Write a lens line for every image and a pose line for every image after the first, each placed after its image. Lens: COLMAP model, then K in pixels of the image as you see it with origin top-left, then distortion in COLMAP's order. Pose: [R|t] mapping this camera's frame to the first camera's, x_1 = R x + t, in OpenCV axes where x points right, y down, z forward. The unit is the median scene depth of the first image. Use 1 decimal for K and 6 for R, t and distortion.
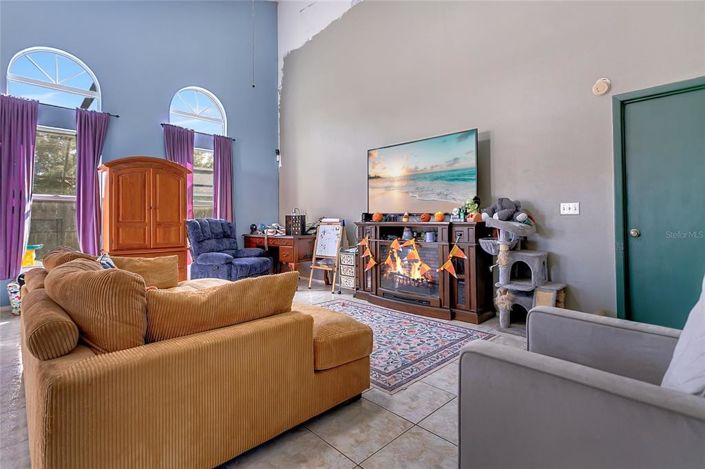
lens RADIAL K [[351.2, 0, 352.4], [0, 351.2, 220.0], [0, 0, 1]] dist [-0.000961, -0.000066]
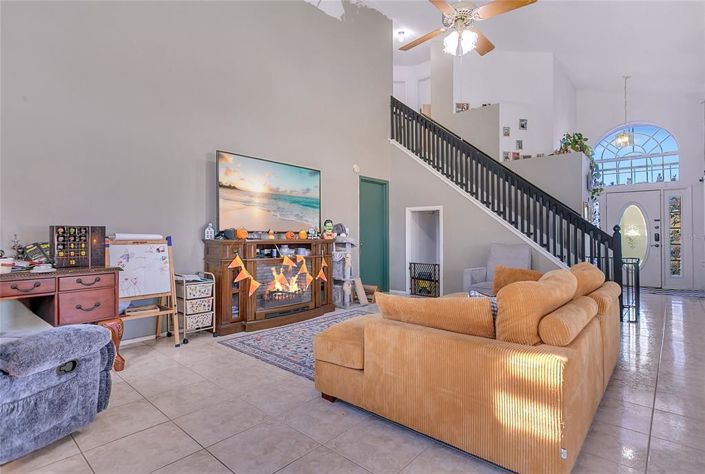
lens RADIAL K [[359.2, 0, 352.5], [0, 359.2, 237.0], [0, 0, 1]] dist [-0.000052, 0.000014]
pose [[-0.055552, 0.005209, 0.998442, -0.899966], [-0.008381, 0.999949, -0.005683, 0.001642], [-0.998421, -0.008683, -0.055505, 0.829991]]
